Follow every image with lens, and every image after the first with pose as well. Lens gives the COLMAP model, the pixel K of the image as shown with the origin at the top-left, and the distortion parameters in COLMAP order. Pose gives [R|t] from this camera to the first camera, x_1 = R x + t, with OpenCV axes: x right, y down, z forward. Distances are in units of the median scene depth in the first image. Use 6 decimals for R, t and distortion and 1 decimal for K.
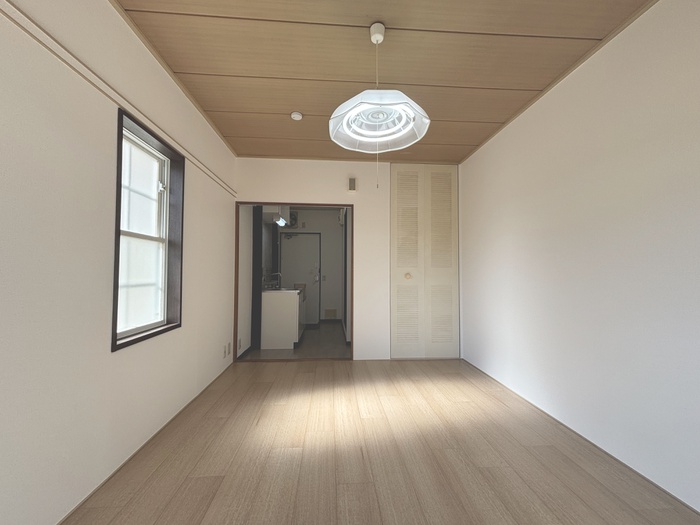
lens RADIAL K [[282.8, 0, 345.3], [0, 282.8, 260.9], [0, 0, 1]] dist [-0.001074, 0.000548]
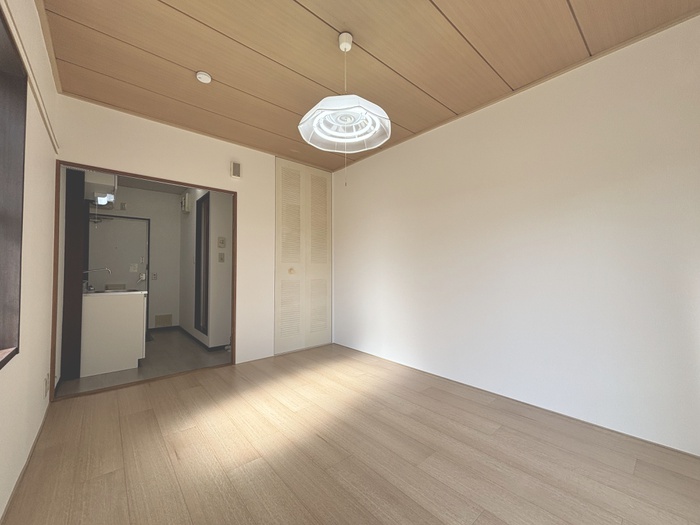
lens RADIAL K [[282.8, 0, 351.1], [0, 282.8, 259.7], [0, 0, 1]] dist [-0.001074, 0.000548]
pose [[0.796985, 0.019498, 0.603684, -0.224350], [-0.020071, 0.999782, -0.005794, 0.013916], [-0.603665, -0.007499, 0.797203, 0.053186]]
